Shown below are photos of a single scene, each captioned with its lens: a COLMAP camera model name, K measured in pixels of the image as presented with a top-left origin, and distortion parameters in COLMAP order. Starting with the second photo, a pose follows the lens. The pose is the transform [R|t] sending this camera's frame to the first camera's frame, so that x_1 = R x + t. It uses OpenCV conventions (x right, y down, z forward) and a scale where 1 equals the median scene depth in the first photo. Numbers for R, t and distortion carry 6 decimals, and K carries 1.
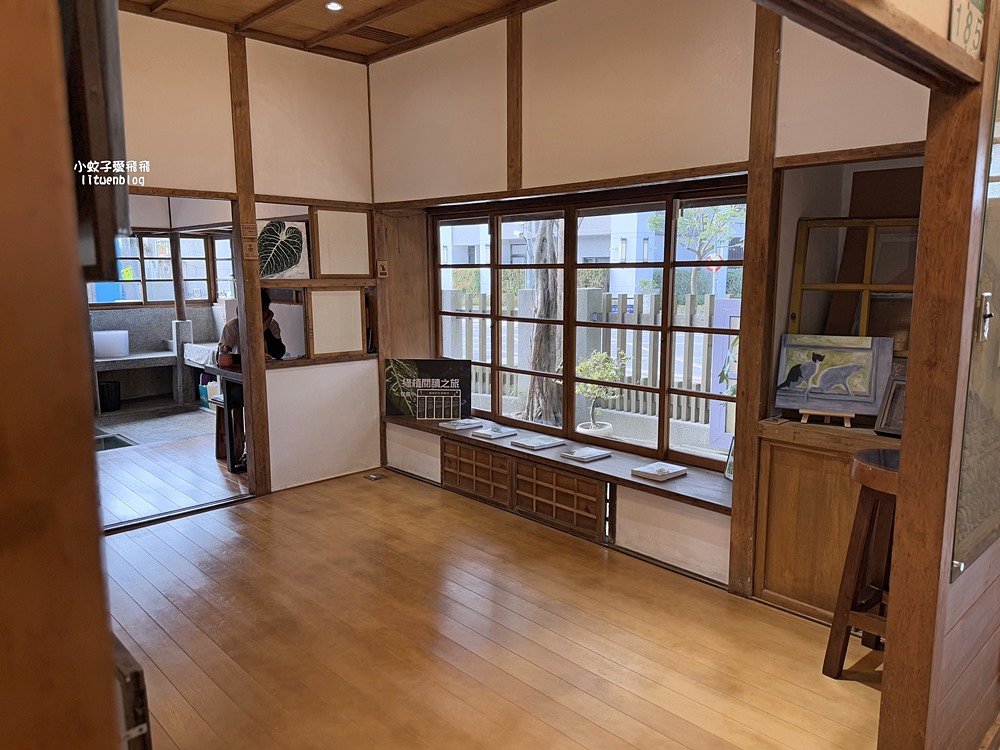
lens RADIAL K [[711.4, 0, 505.5], [0, 711.4, 375.2], [0, 0, 1]] dist [0.072558, -0.096151]
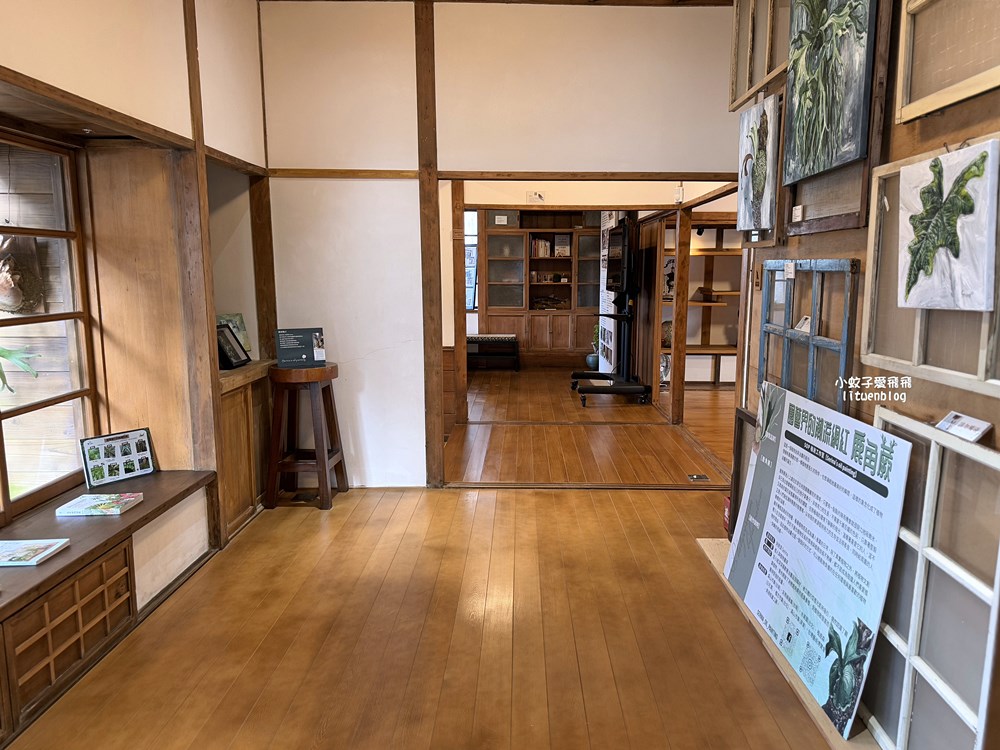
lens RADIAL K [[711.4, 0, 505.5], [0, 711.4, 375.2], [0, 0, 1]] dist [0.072558, -0.096151]
pose [[-0.705215, -0.096722, 0.702365, -0.657574], [0.108832, 0.964142, 0.242044, -0.149032], [-0.700591, 0.247133, -0.669401, 1.256506]]
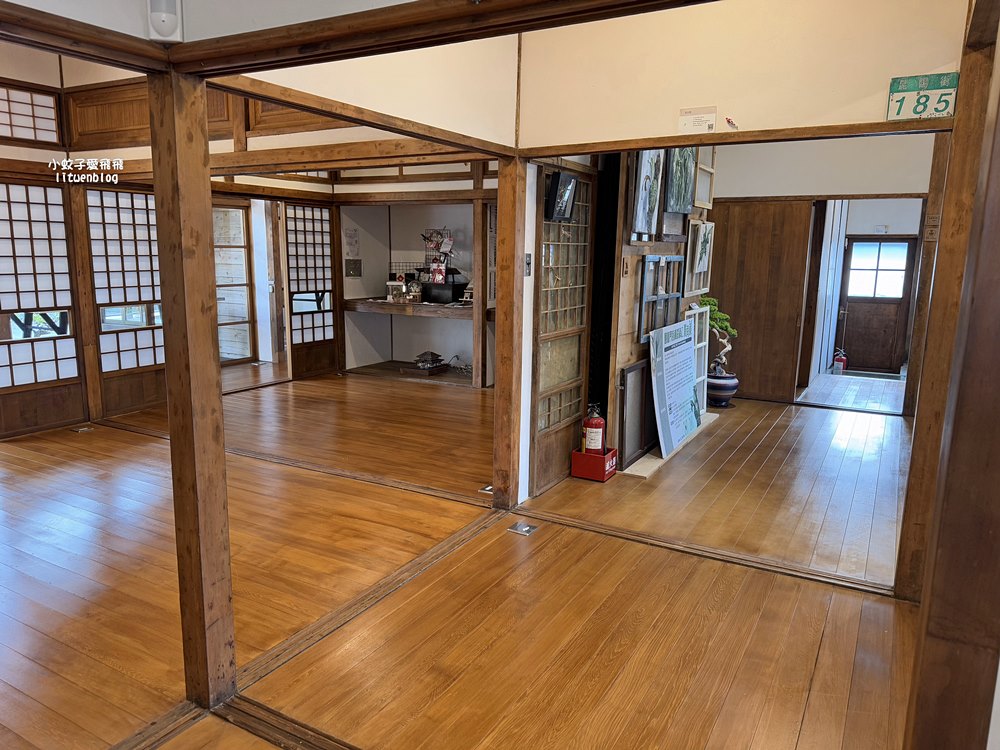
lens RADIAL K [[711.4, 0, 505.5], [0, 711.4, 375.2], [0, 0, 1]] dist [0.072558, -0.096151]
pose [[0.297820, 0.174978, -0.938449, 0.901765], [-0.163317, 0.977904, 0.130505, 0.047036], [0.940548, 0.114398, 0.319816, -0.195263]]
